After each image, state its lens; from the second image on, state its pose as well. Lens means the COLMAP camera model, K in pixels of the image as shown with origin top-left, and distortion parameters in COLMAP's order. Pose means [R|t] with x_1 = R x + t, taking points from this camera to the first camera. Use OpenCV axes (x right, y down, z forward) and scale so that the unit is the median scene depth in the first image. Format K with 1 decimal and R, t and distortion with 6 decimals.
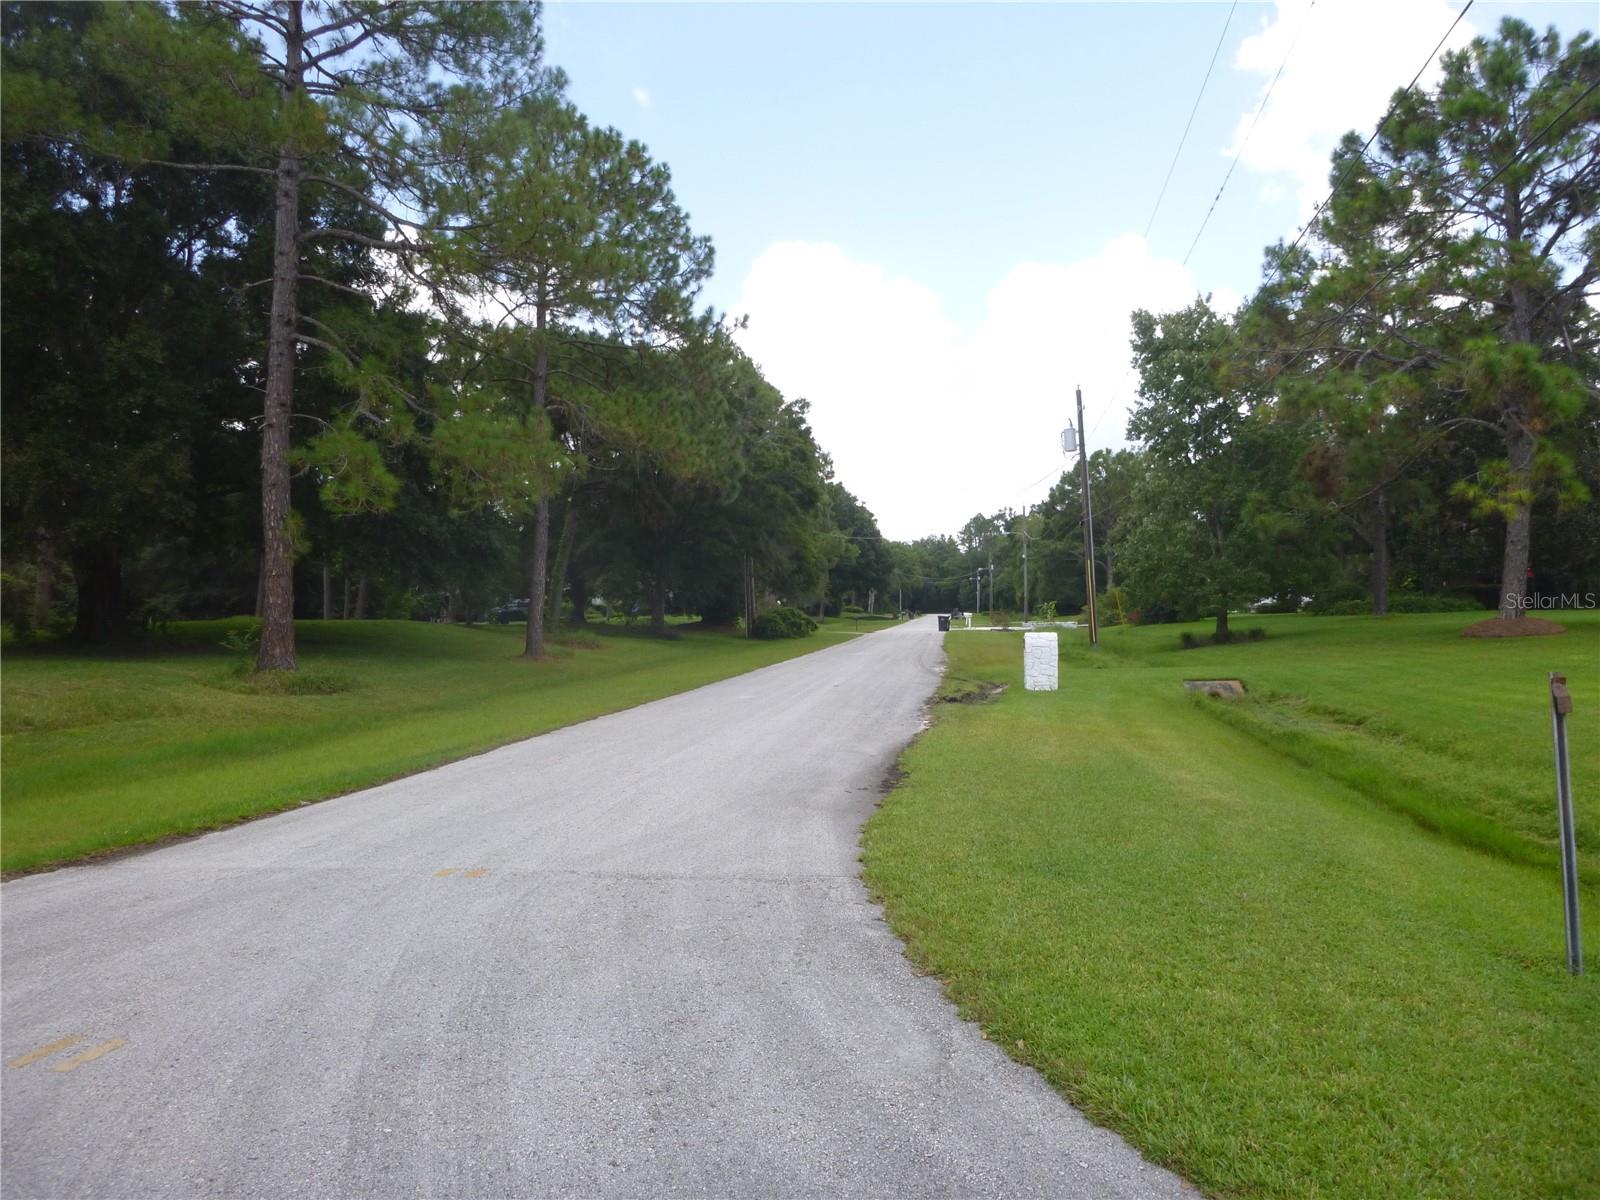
lens RADIAL K [[1153.2, 0, 800.0], [0, 1153.2, 600.0], [0, 0, 1]] dist [-0.046732, 0.024003]
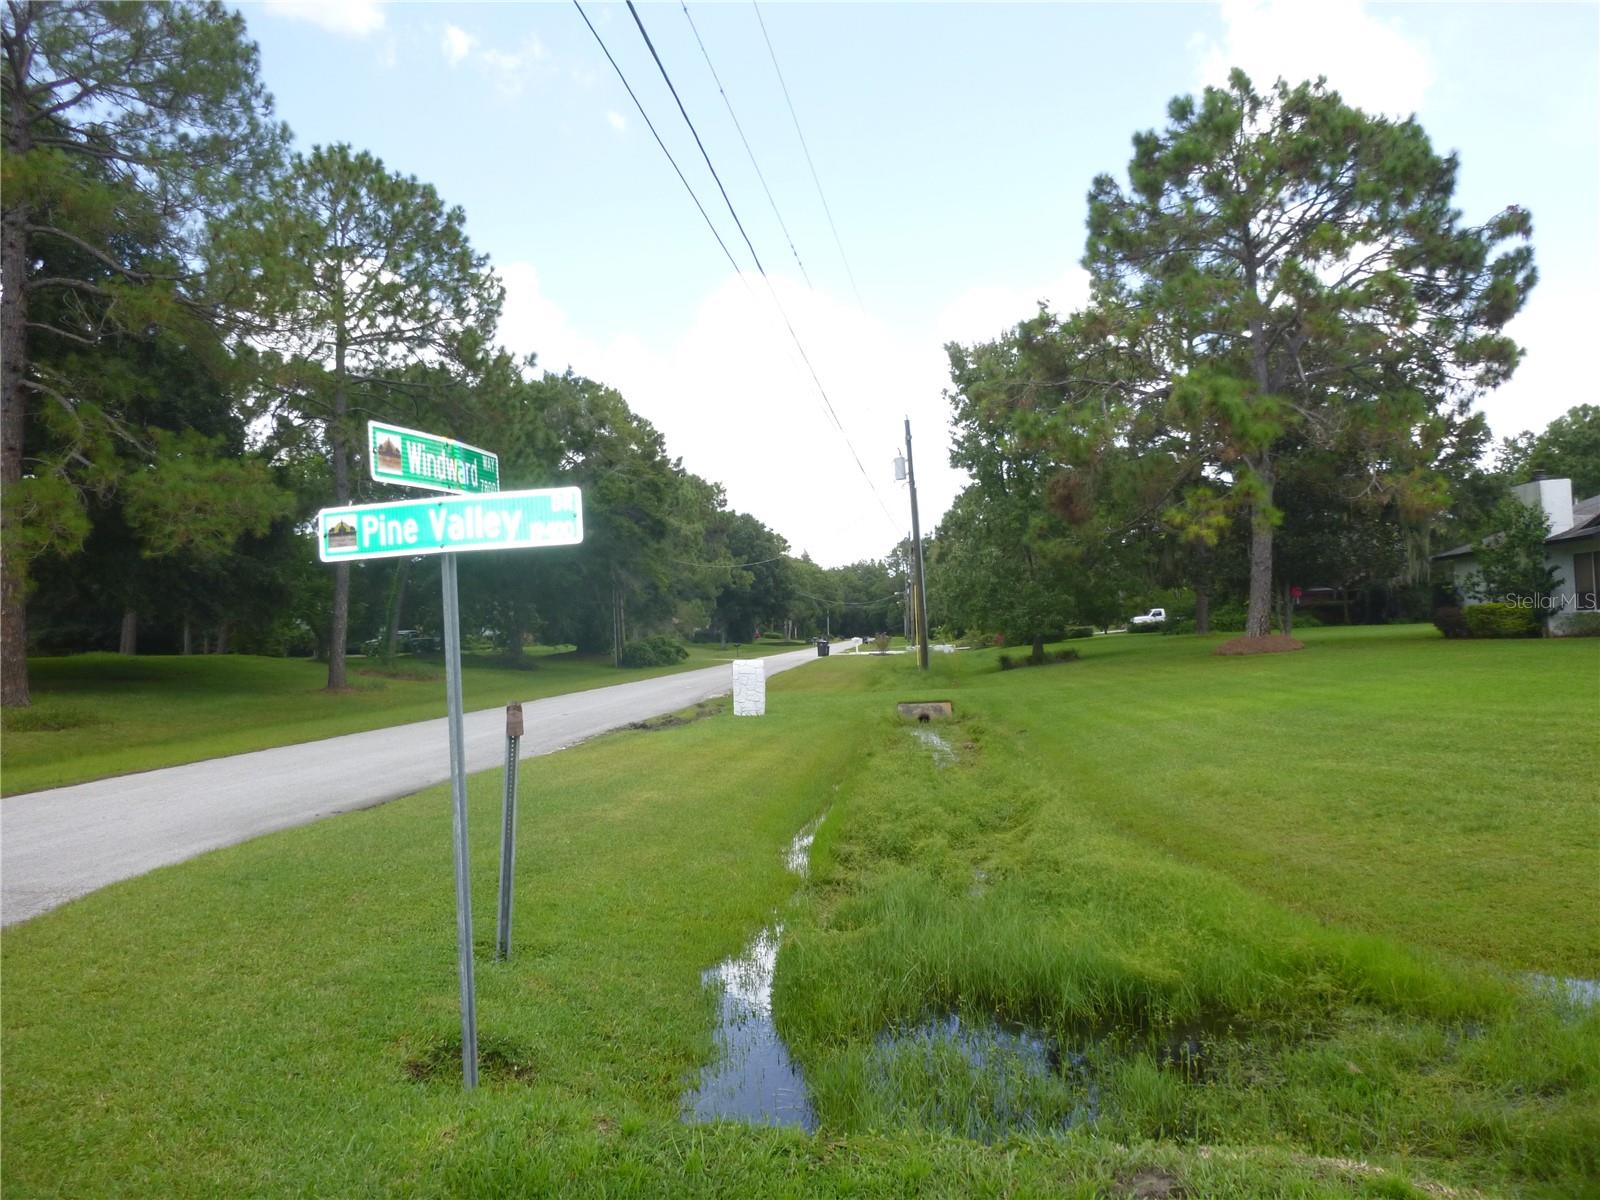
lens RADIAL K [[1152.9, 0, 800.0], [0, 1152.9, 600.0], [0, 0, 1]] dist [-0.035338, 0.007815]
pose [[0.999090, -0.014363, 0.040158, 0.127187], [0.015246, 0.999647, -0.021770, -0.001316], [-0.039831, 0.022362, 0.998956, -0.026197]]
